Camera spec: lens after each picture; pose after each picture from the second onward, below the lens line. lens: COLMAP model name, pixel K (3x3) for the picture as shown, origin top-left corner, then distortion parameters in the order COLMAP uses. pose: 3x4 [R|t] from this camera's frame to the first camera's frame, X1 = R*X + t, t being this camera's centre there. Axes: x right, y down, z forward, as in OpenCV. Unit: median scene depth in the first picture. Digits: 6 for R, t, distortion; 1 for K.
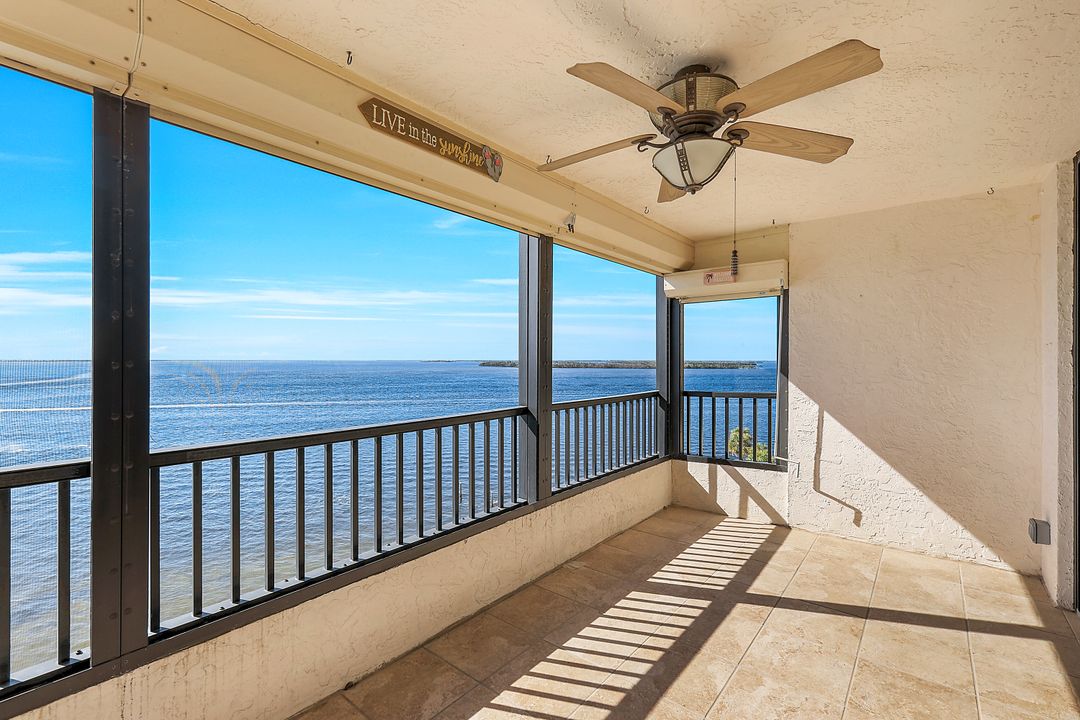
lens RADIAL K [[472.8, 0, 543.0], [0, 472.8, 357.7], [0, 0, 1]] dist [0.000502, -0.000451]
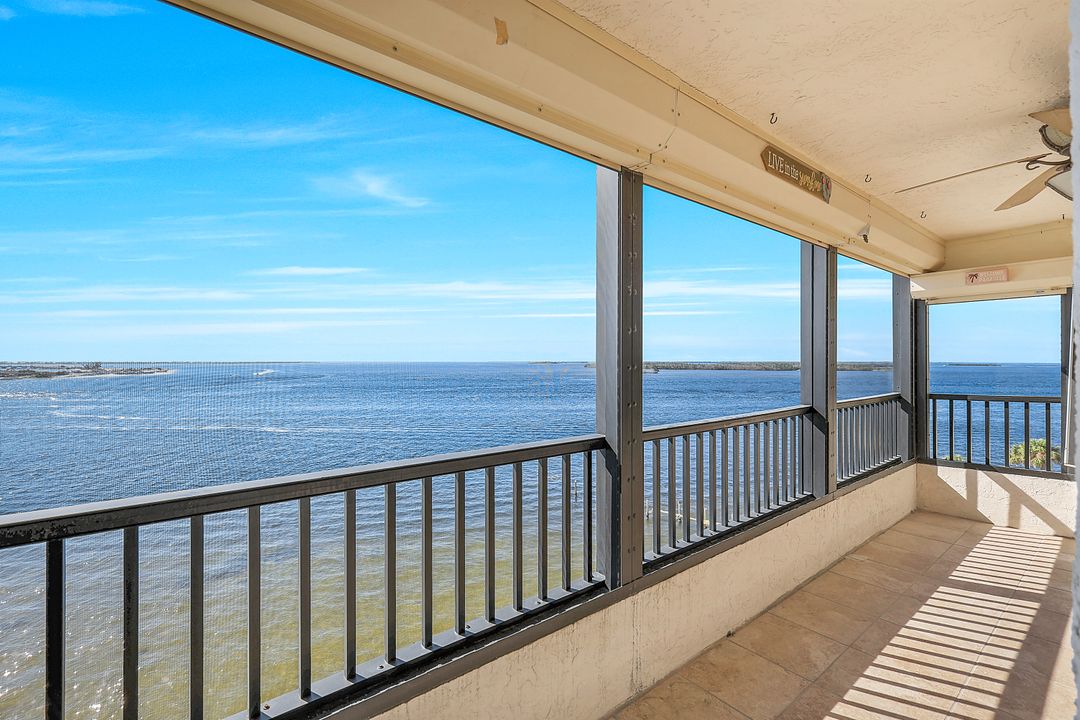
lens RADIAL K [[463.3, 0, 542.6], [0, 463.3, 356.2], [0, 0, 1]] dist [-0.003027, -0.000620]
pose [[0.974600, -0.003067, -0.223933, -0.364655], [0.001699, 0.999979, -0.006300, -0.003338], [0.223948, 0.005759, 0.974584, -0.153001]]
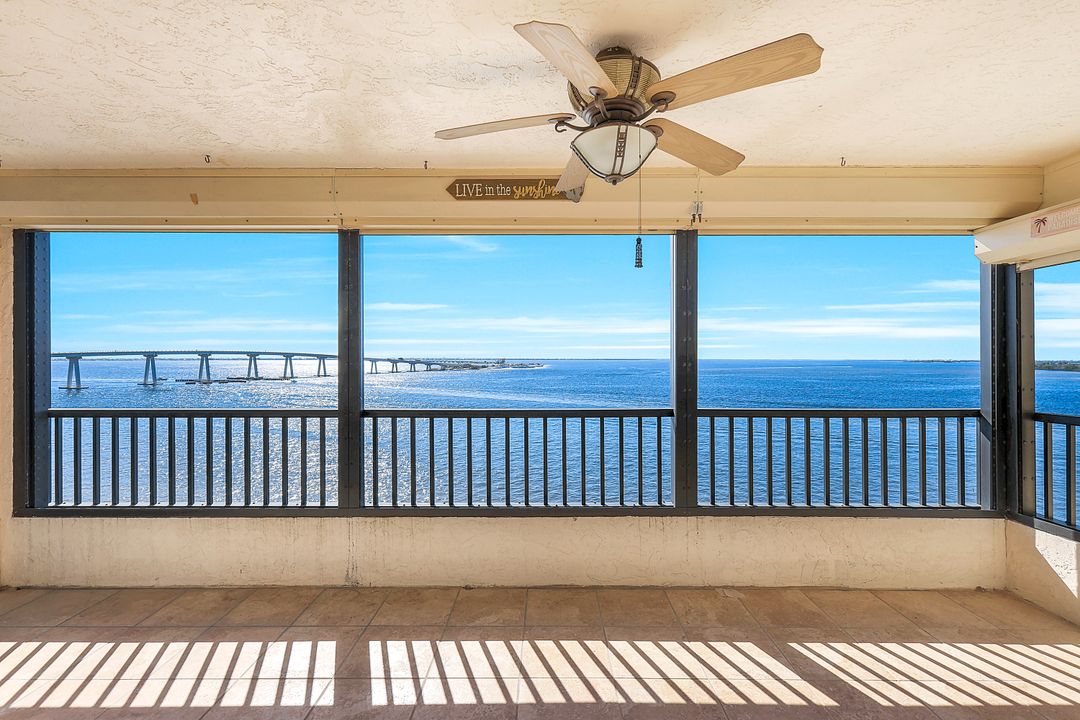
lens RADIAL K [[456.3, 0, 559.4], [0, 456.3, 356.2], [0, 0, 1]] dist [-0.001400, -0.000257]
pose [[0.627713, -0.001134, -0.778444, 0.505207], [0.002450, 0.999997, 0.000518, -0.006723], [0.778441, -0.002233, 0.627714, 0.205562]]
